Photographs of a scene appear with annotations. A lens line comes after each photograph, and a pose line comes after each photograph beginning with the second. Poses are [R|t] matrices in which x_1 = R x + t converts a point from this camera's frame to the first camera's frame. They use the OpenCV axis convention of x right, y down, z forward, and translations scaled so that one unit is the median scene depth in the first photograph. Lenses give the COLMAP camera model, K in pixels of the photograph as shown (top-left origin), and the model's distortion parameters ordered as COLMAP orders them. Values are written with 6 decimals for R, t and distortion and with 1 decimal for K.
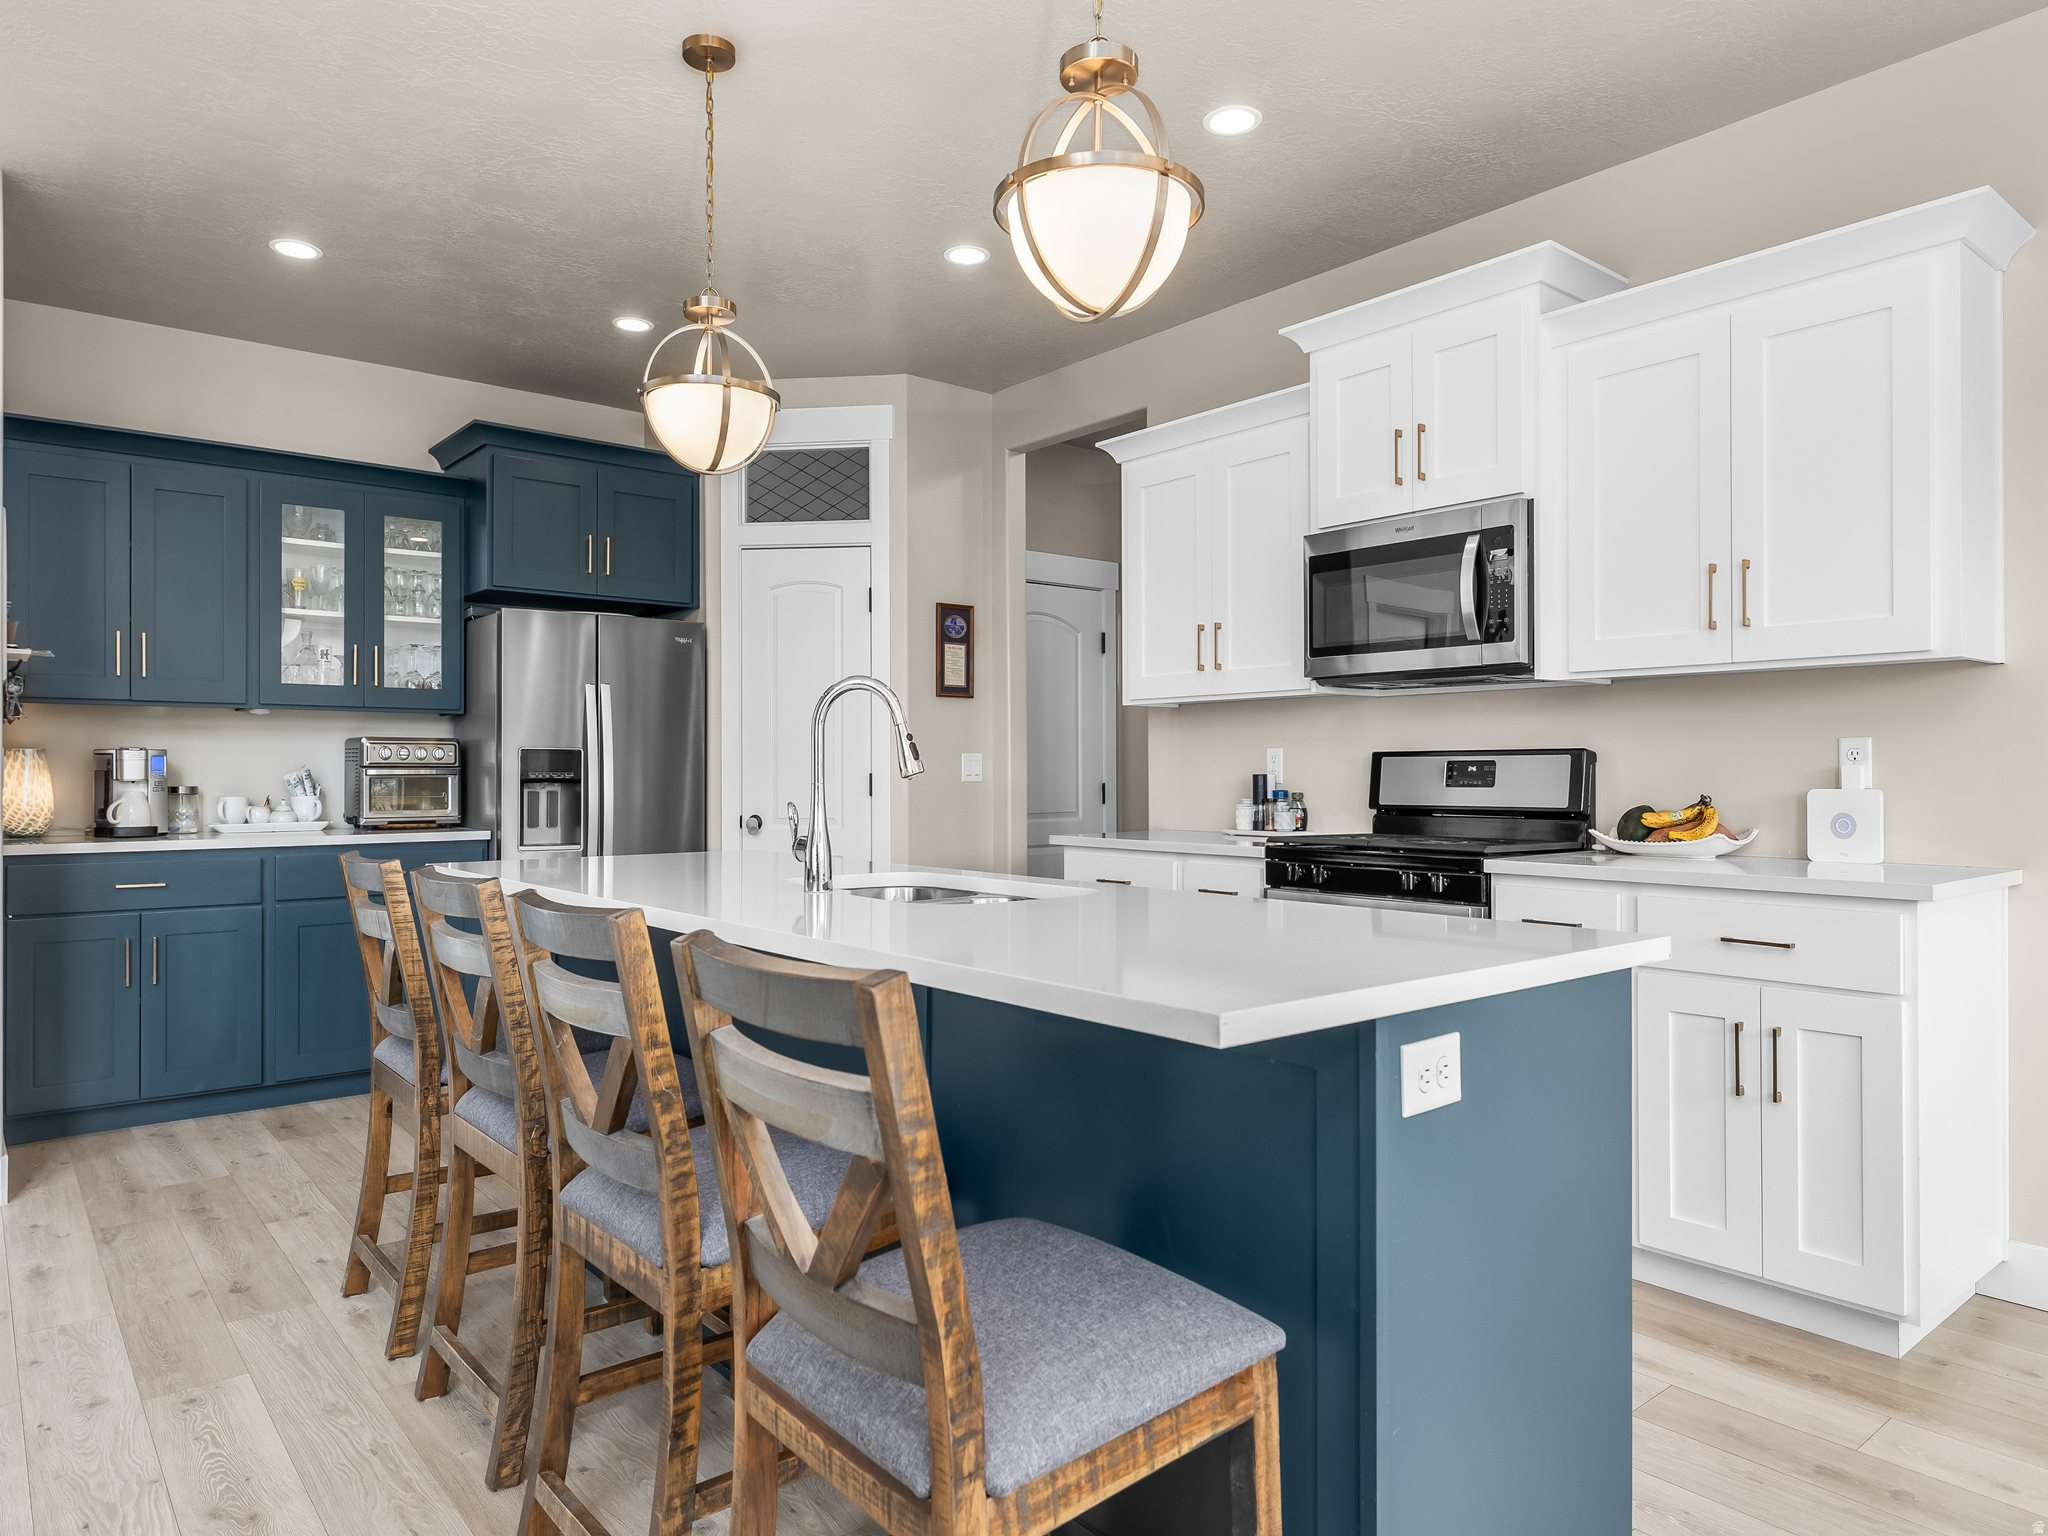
lens RADIAL K [[1280.3, 0, 1020.0], [0, 1280.3, 777.9], [0, 0, 1]] dist [-0.006860, -0.001335]
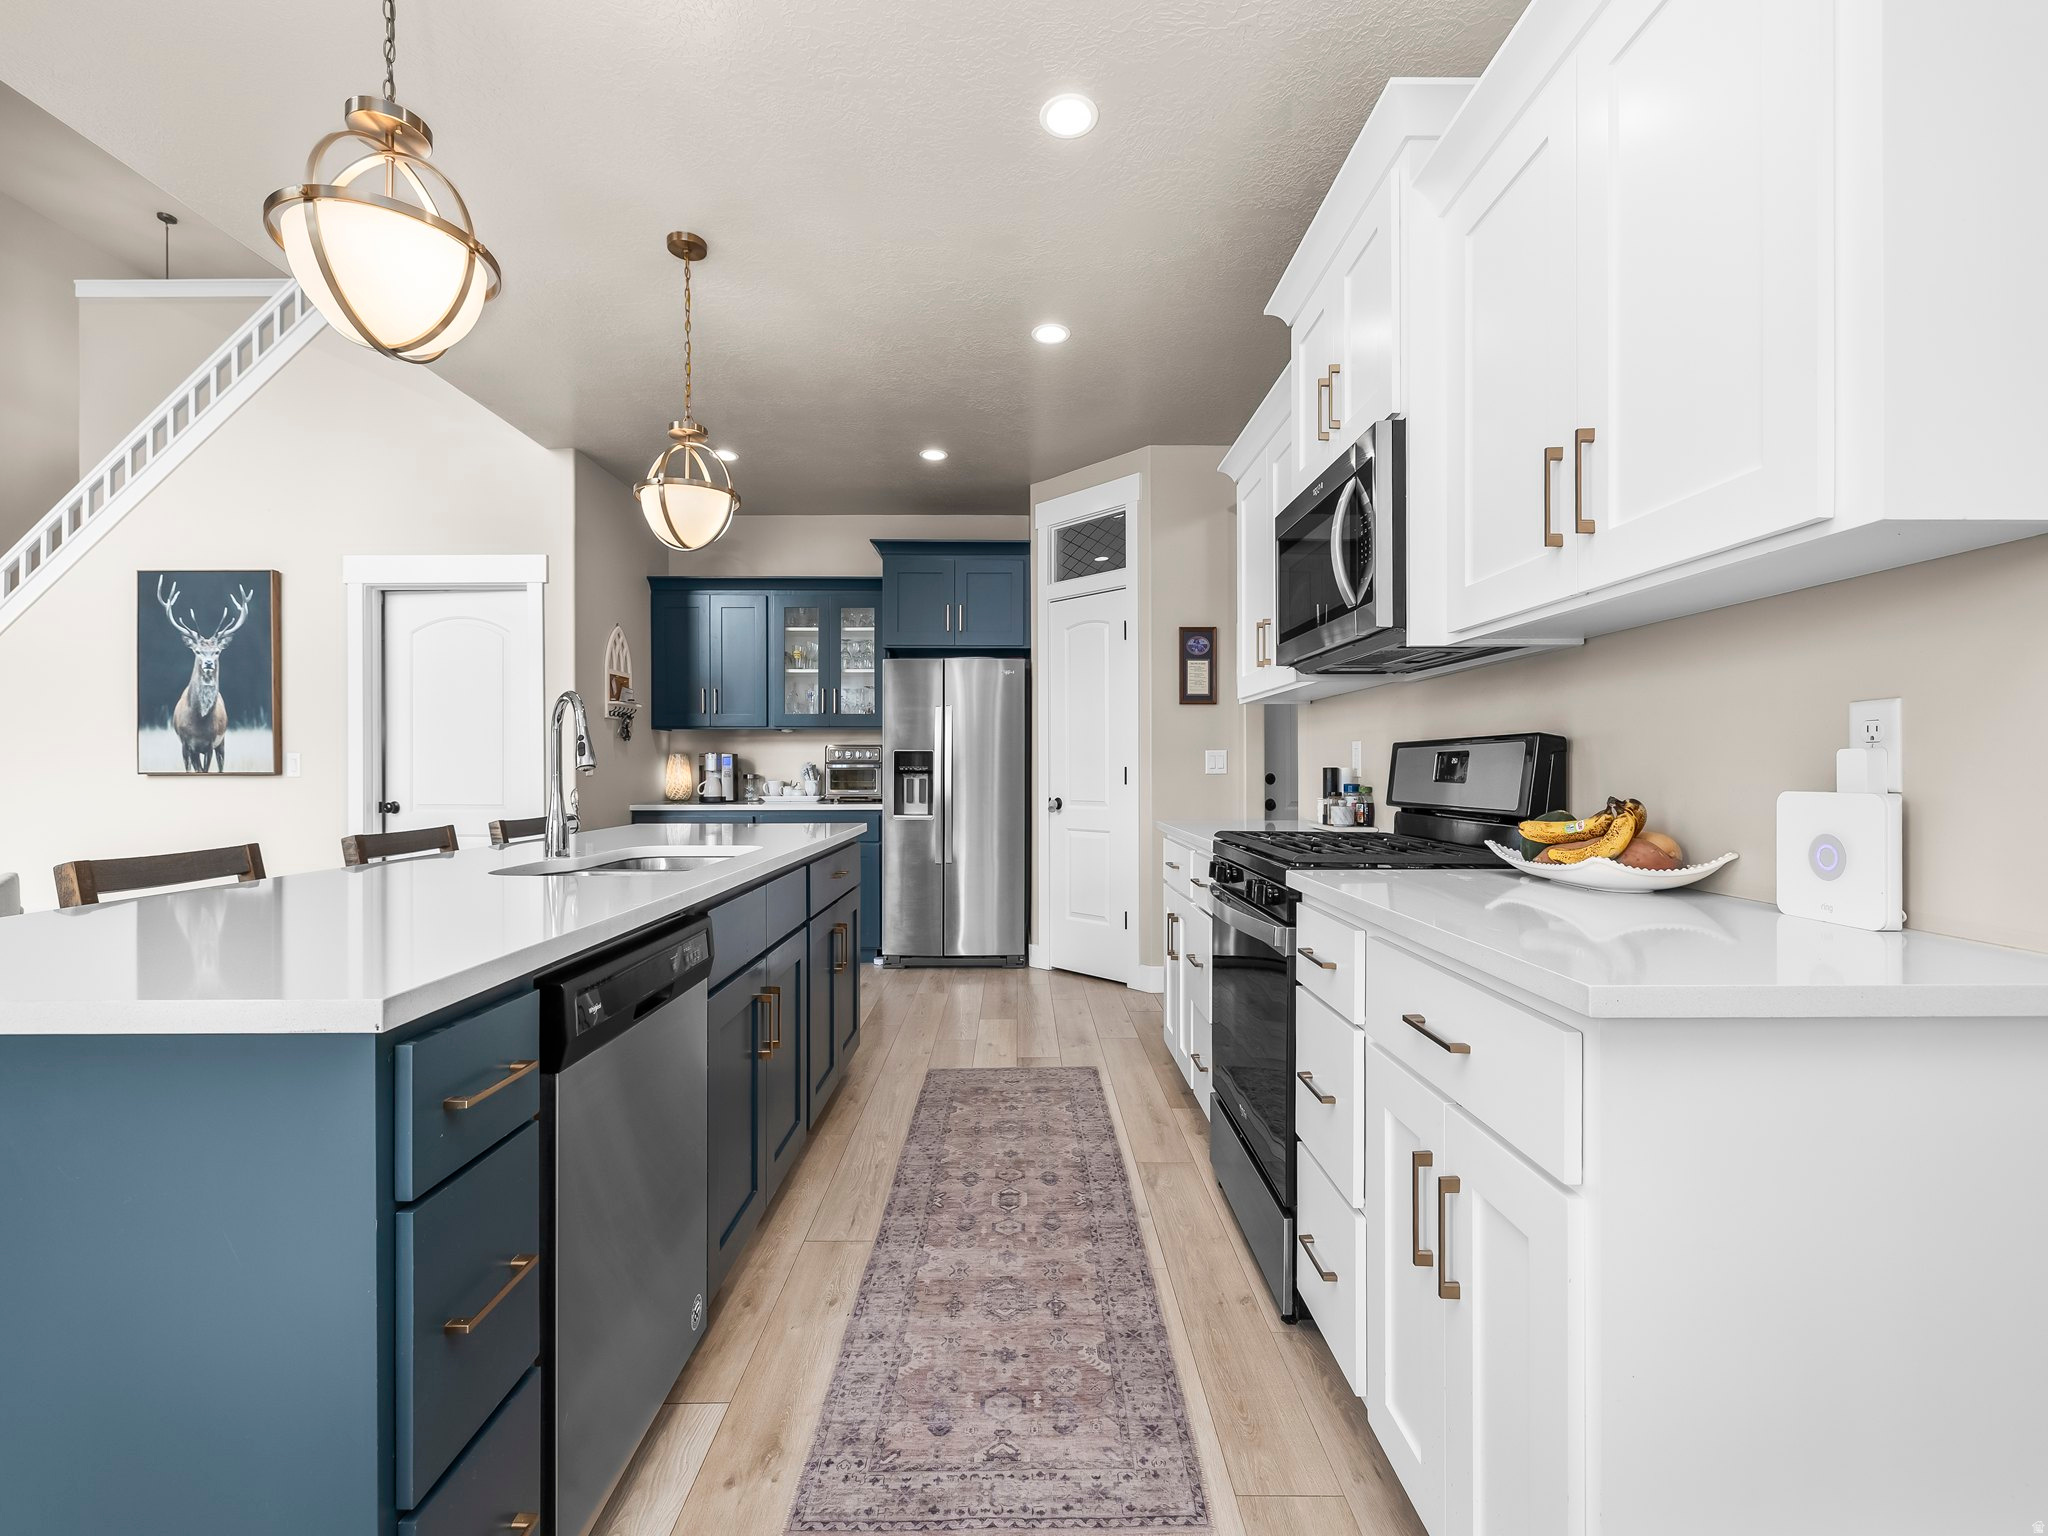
lens RADIAL K [[862.6, 0, 1027.5], [0, 862.6, 766.0], [0, 0, 1]] dist [0.000379, 0.000286]
pose [[0.785934, -0.001118, -0.618309, 0.357954], [-0.002007, 0.999988, -0.004360, -0.000434], [0.618307, 0.004667, 0.785923, 0.284294]]
